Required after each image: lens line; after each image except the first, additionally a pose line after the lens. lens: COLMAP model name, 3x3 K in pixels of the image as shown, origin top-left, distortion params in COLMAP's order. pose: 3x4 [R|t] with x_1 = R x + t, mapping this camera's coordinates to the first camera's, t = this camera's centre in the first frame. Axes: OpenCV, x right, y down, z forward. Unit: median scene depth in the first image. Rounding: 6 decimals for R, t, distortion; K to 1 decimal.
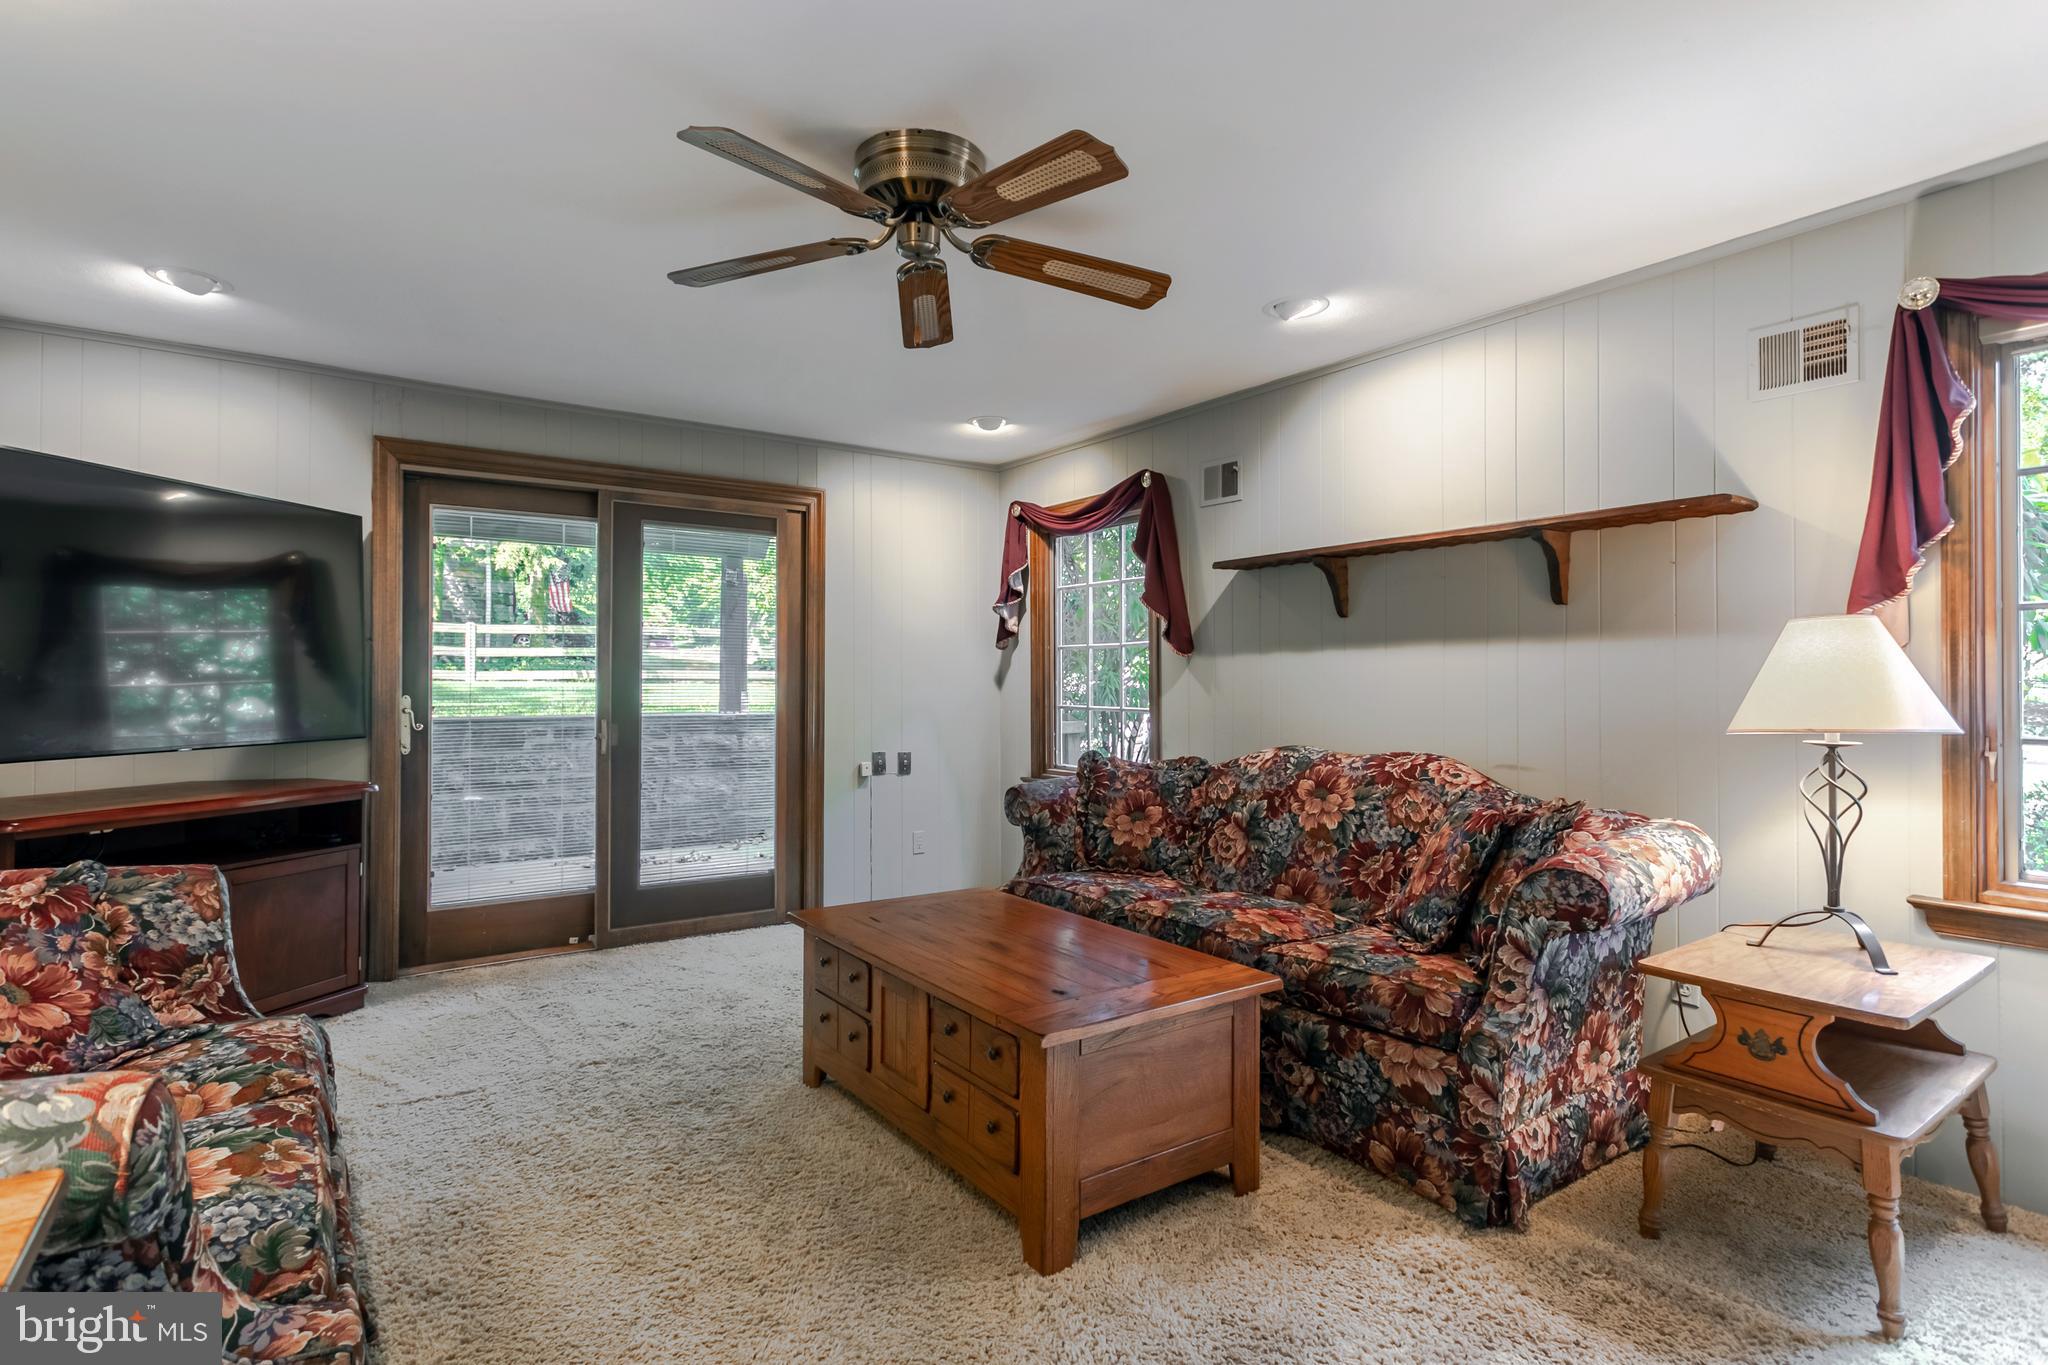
lens RADIAL K [[995.0, 0, 1037.9], [0, 995.0, 670.5], [0, 0, 1]] dist [0.000477, 0.000830]
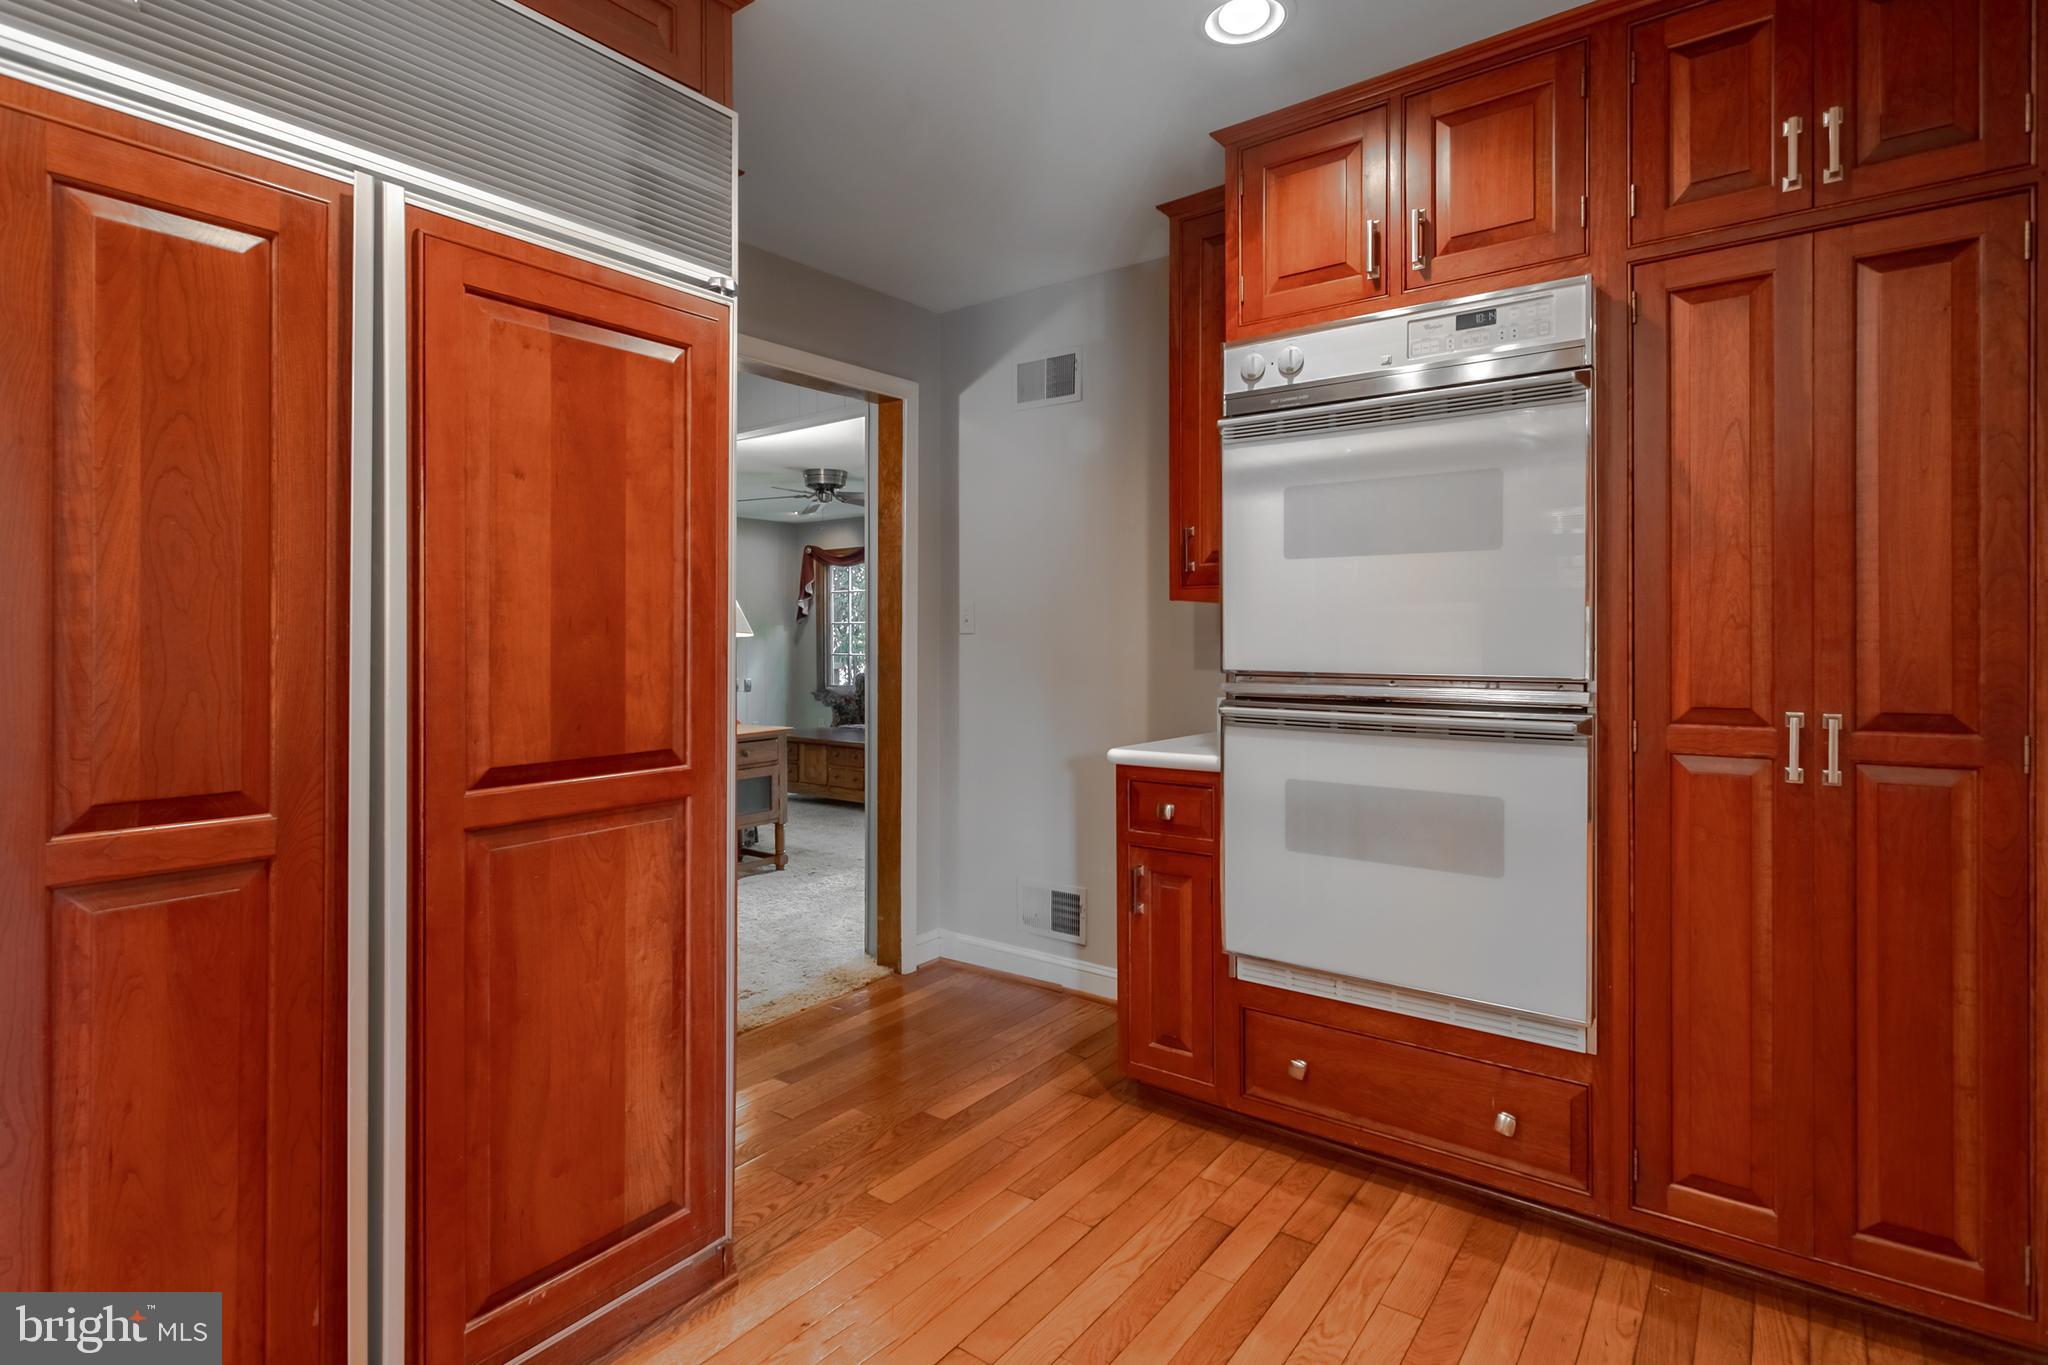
lens RADIAL K [[995.0, 0, 1037.9], [0, 995.0, 670.5], [0, 0, 1]] dist [0.000477, 0.000830]
pose [[0.951024, -0.020384, 0.308445, -0.190804], [0.008097, 0.999124, 0.041065, -0.007530], [-0.309012, -0.036557, 0.950355, -0.909907]]
